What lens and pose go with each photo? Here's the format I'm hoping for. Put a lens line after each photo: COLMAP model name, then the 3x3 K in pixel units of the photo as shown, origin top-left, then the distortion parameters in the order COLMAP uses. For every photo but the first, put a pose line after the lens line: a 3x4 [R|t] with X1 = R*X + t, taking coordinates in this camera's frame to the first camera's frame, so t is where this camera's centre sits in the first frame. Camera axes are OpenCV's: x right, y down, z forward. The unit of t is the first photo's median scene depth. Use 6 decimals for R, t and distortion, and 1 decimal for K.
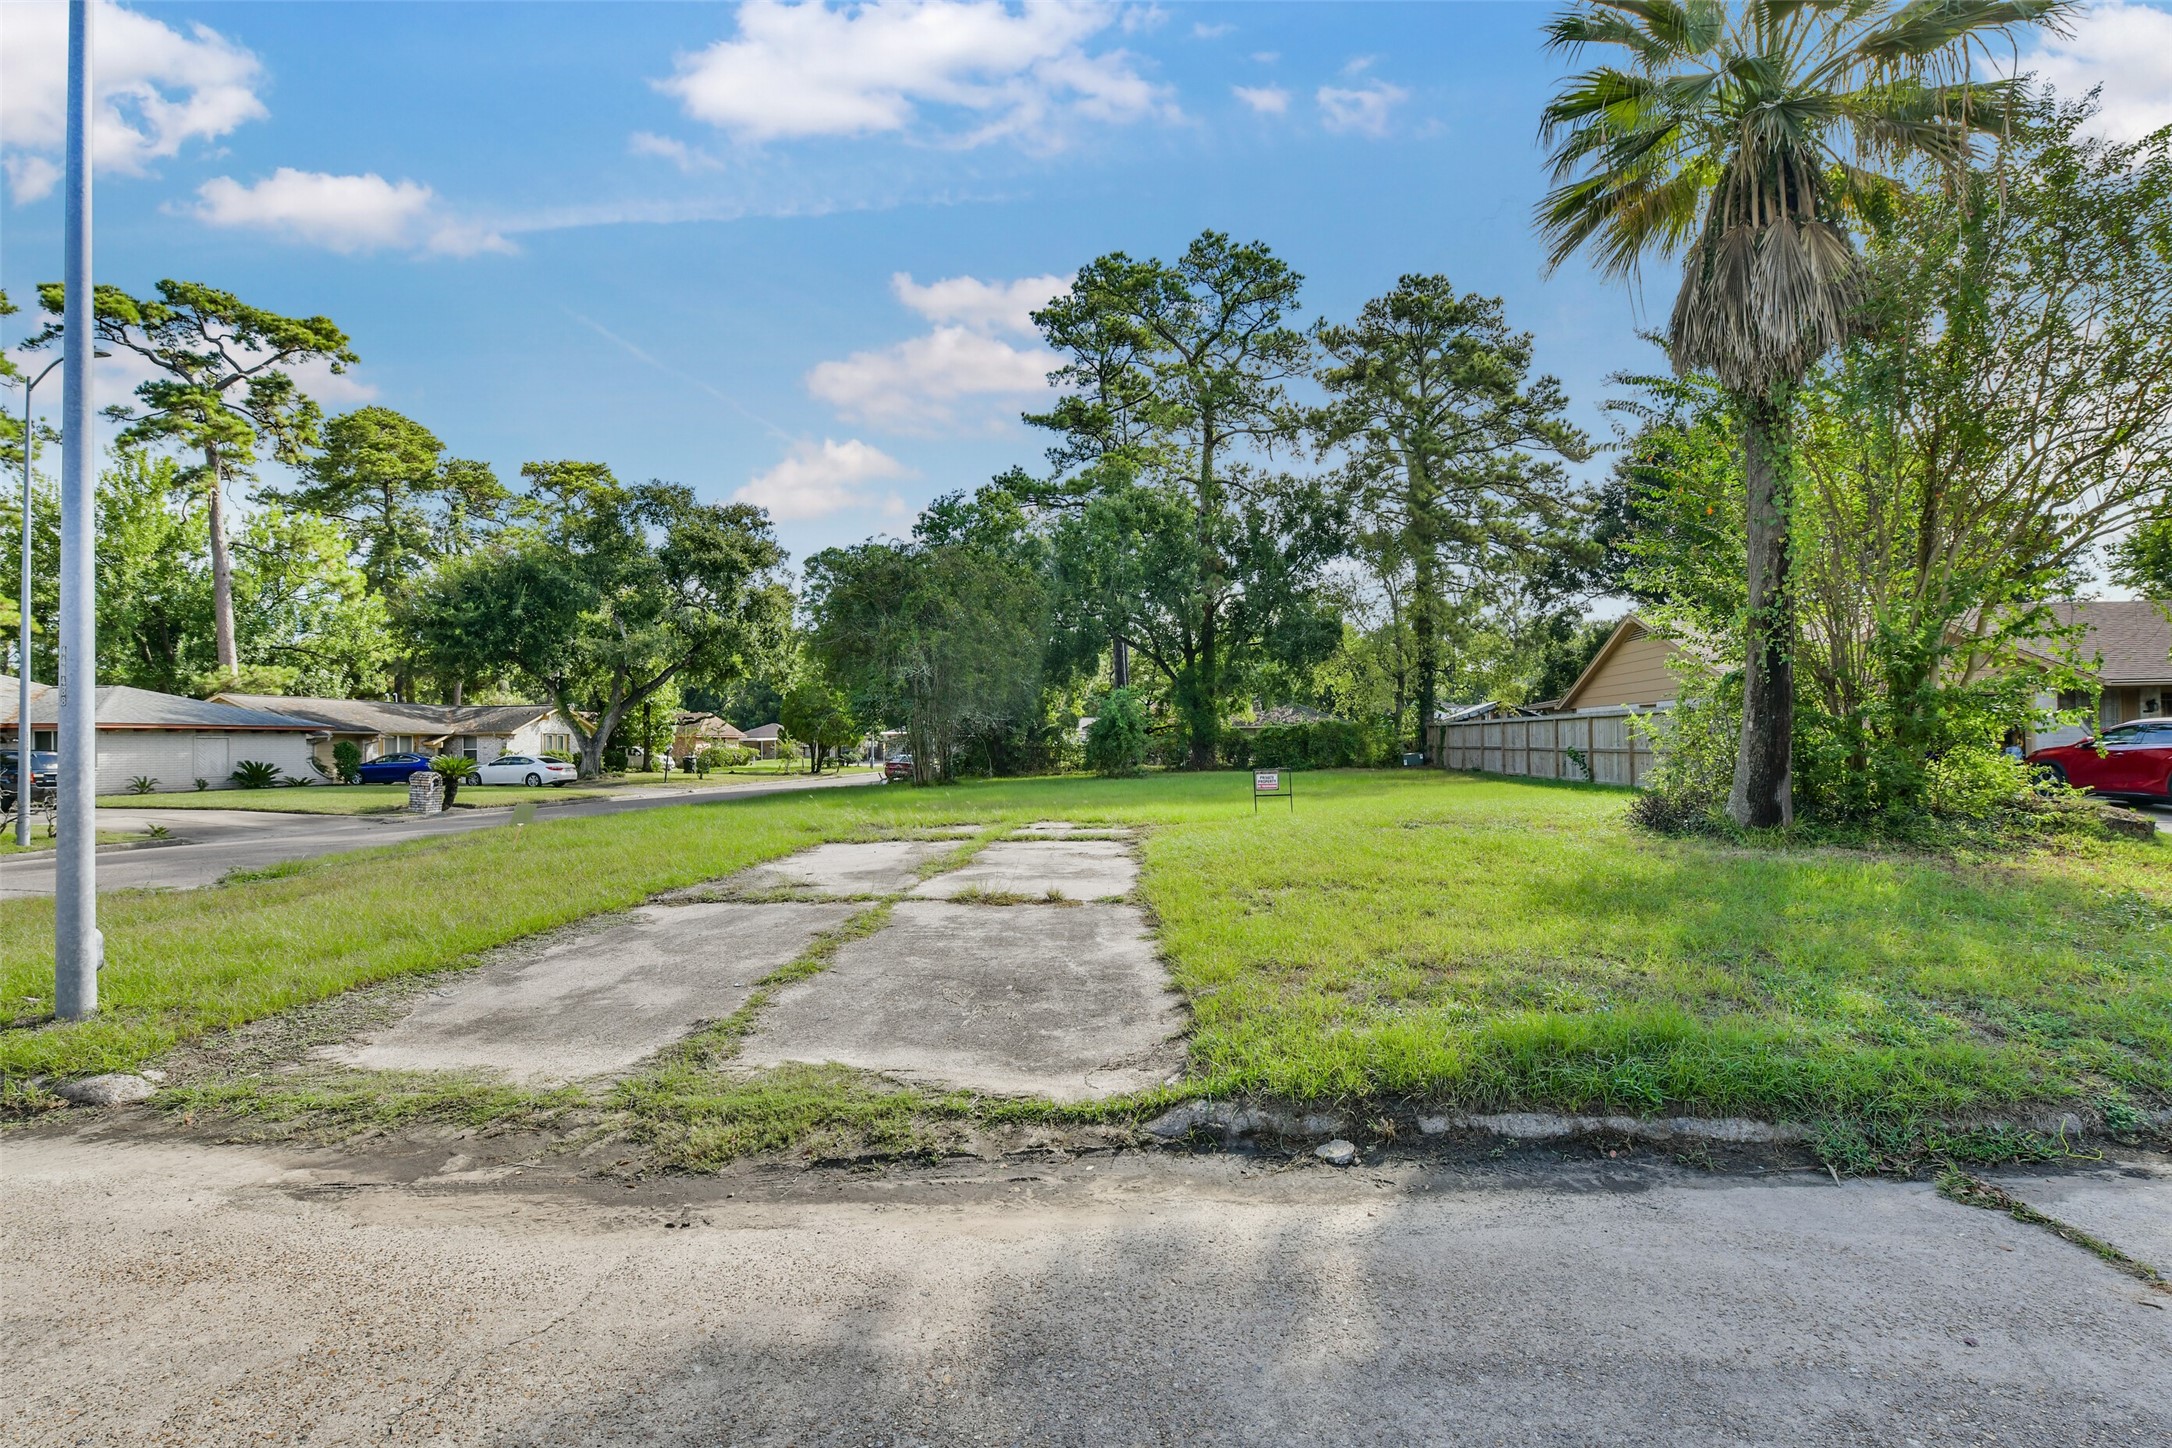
lens RADIAL K [[971.3, 0, 1086.0], [0, 971.3, 724.0], [0, 0, 1]] dist [-0.000382, -0.000426]
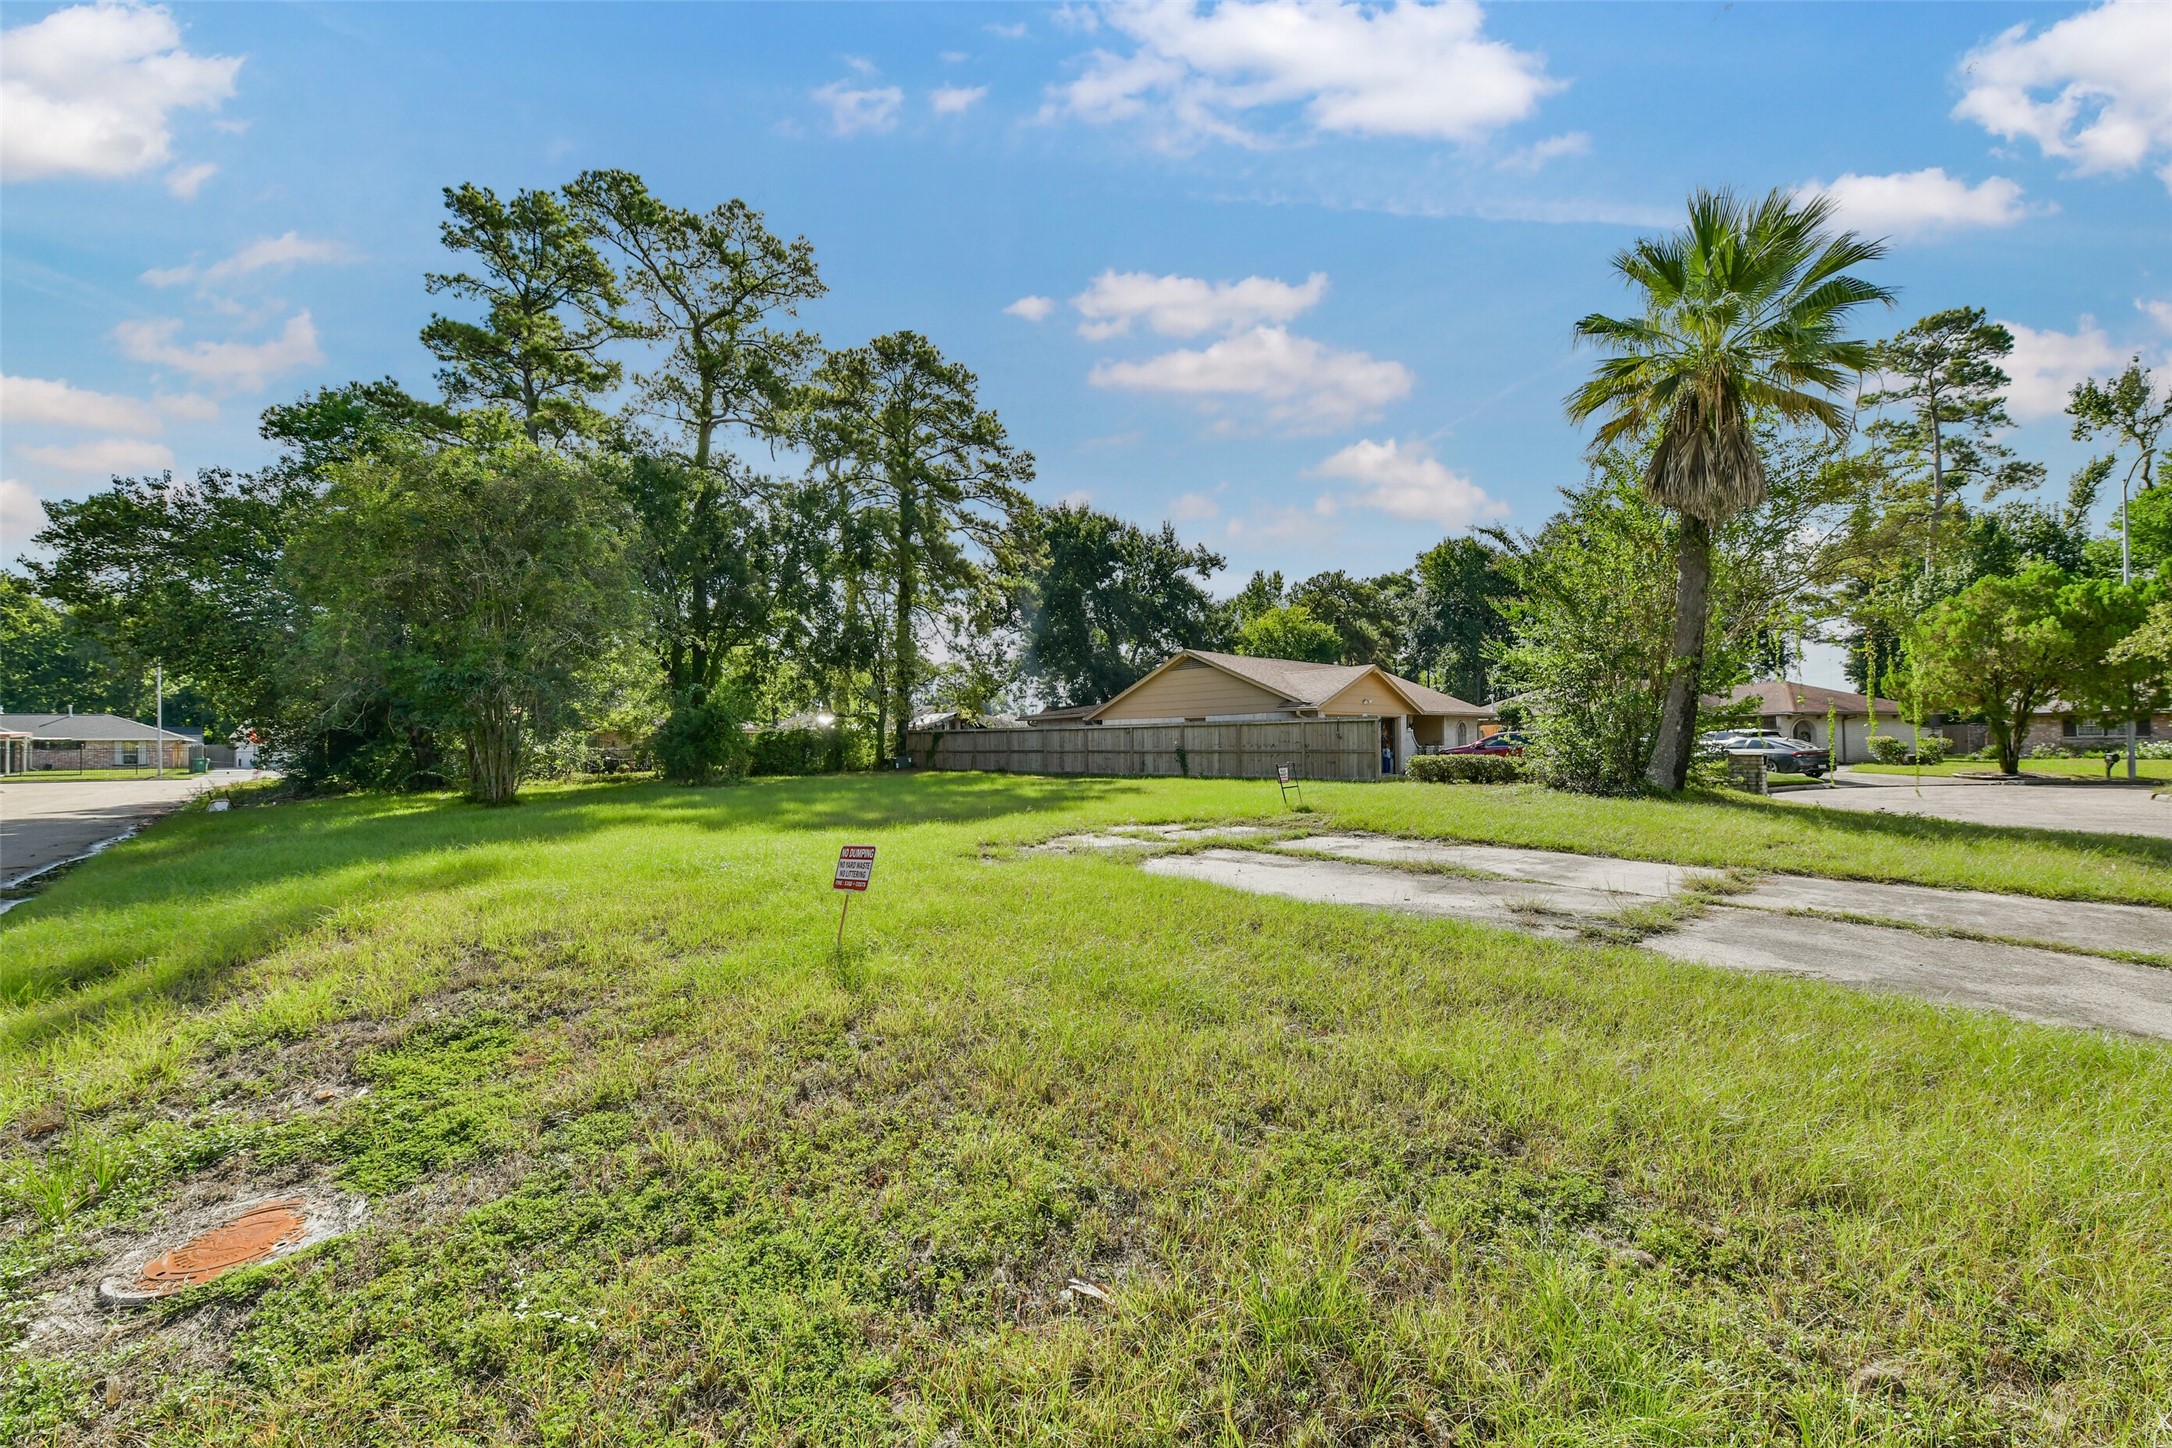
lens RADIAL K [[845.4, 0, 1086.0], [0, 845.4, 724.0], [0, 0, 1]] dist [-0.000897, -0.000054]
pose [[0.665637, 0.025490, 0.745840, -0.196313], [-0.019840, 0.999668, -0.016459, 0.004341], [-0.746012, -0.003841, 0.665921, 0.158173]]
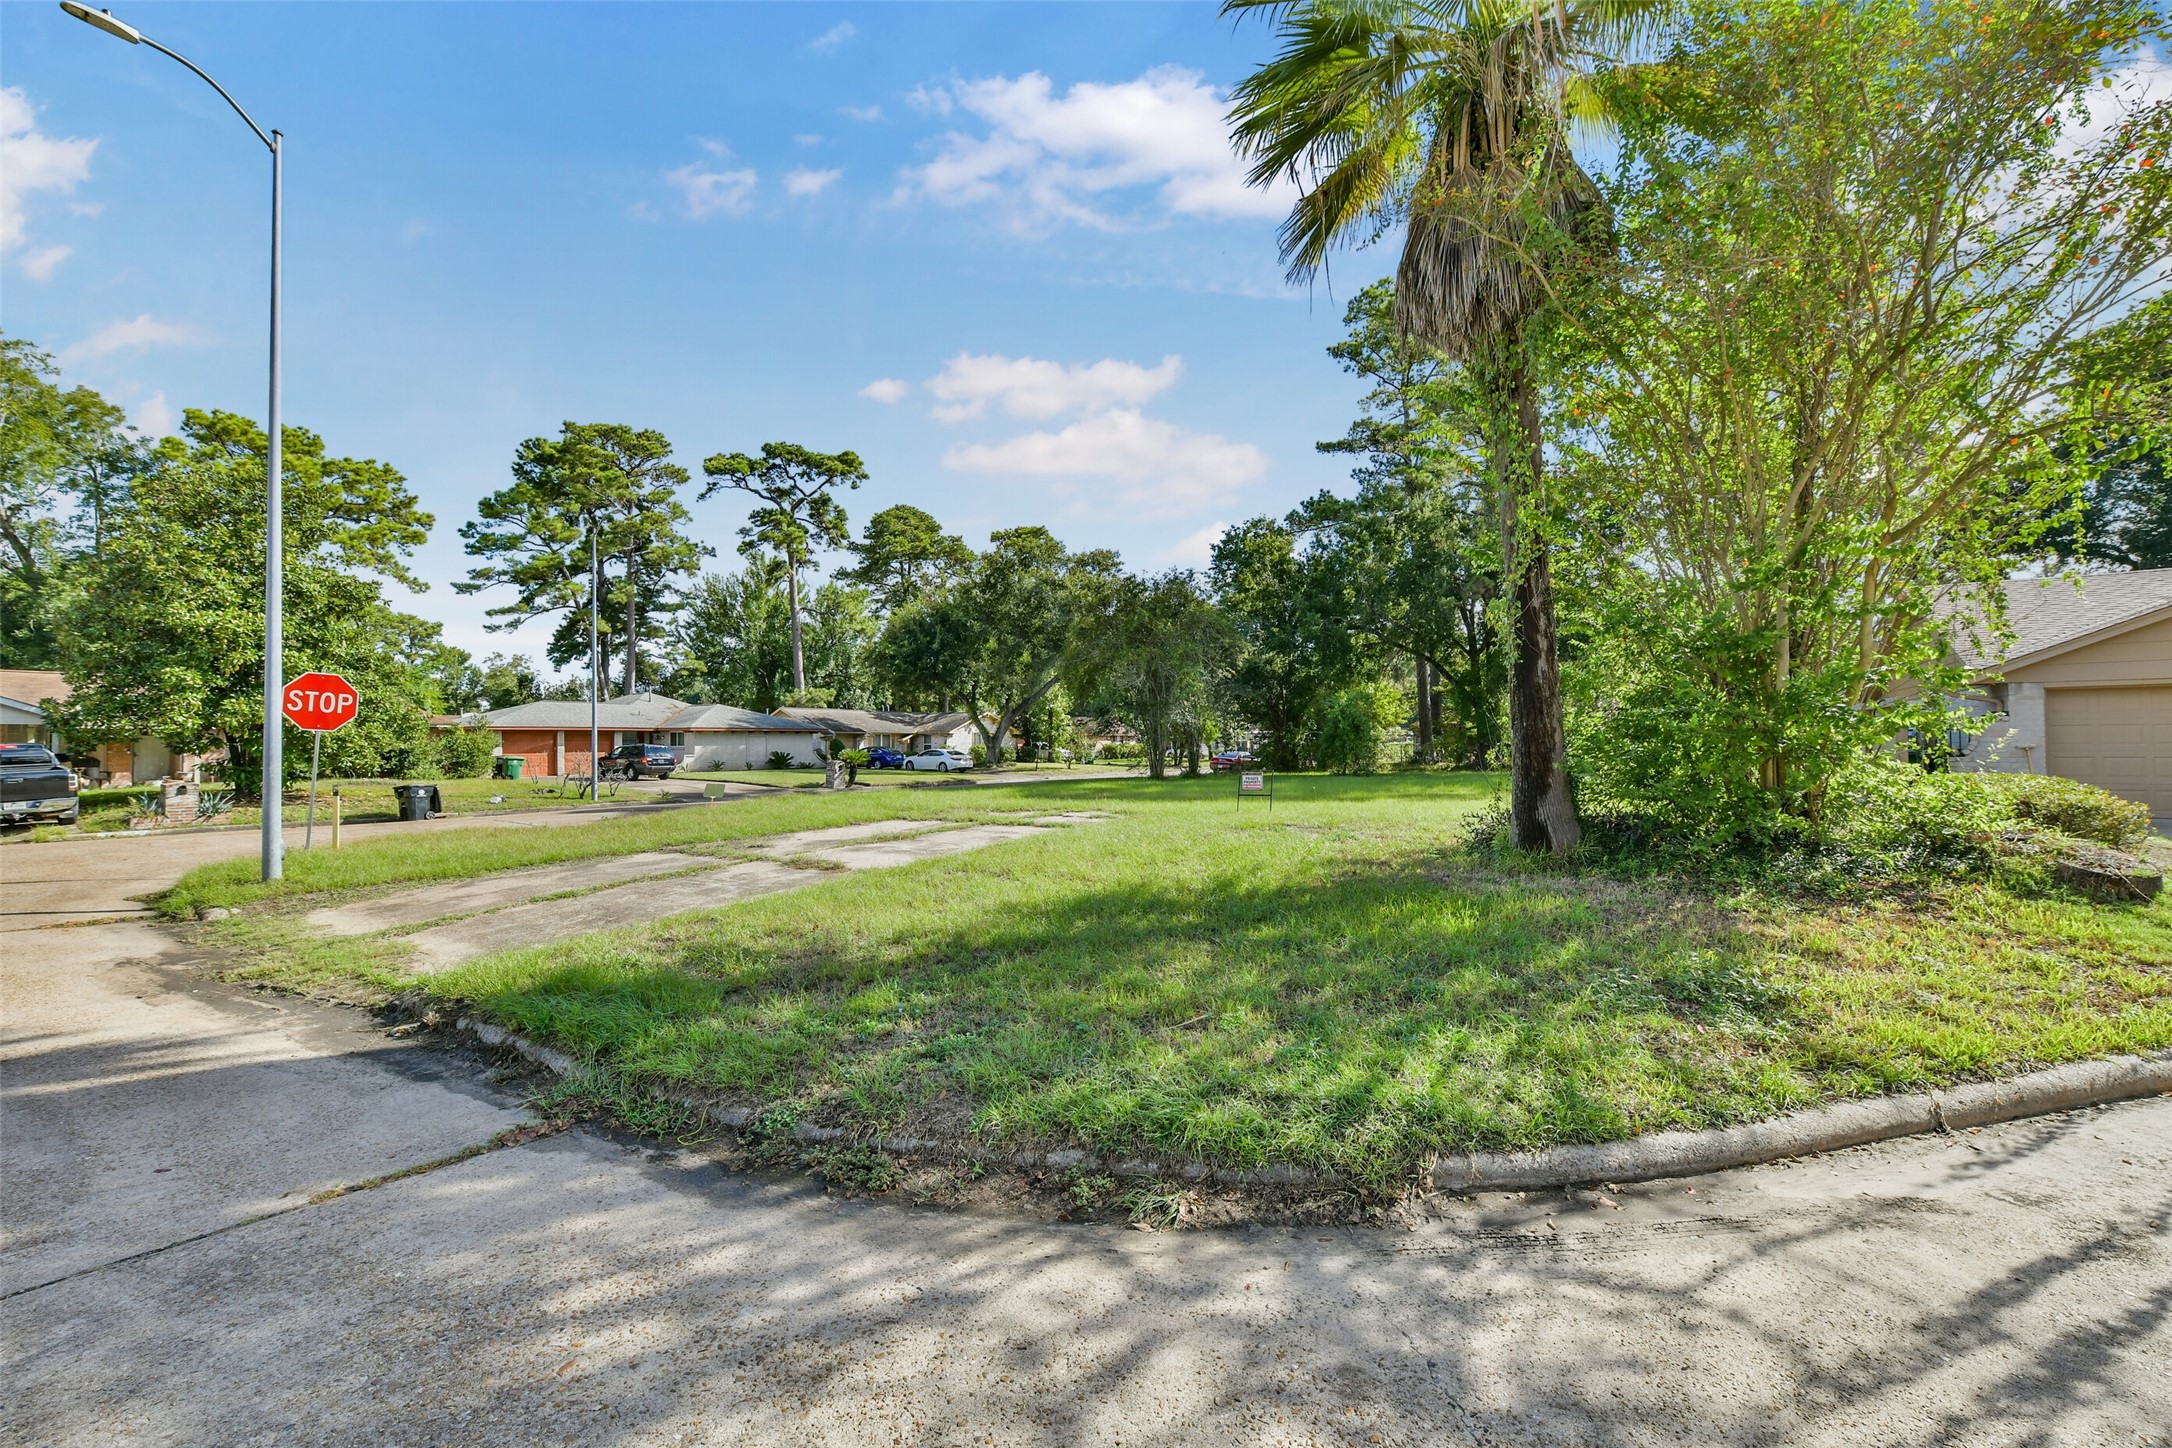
lens RADIAL K [[845.4, 0, 1086.0], [0, 845.4, 724.0], [0, 0, 1]] dist [-0.000897, -0.000054]
pose [[0.886598, -0.005180, -0.462512, 0.133637], [0.005414, 0.999985, -0.000821, -0.001085], [0.462509, -0.001776, 0.886613, 0.026164]]
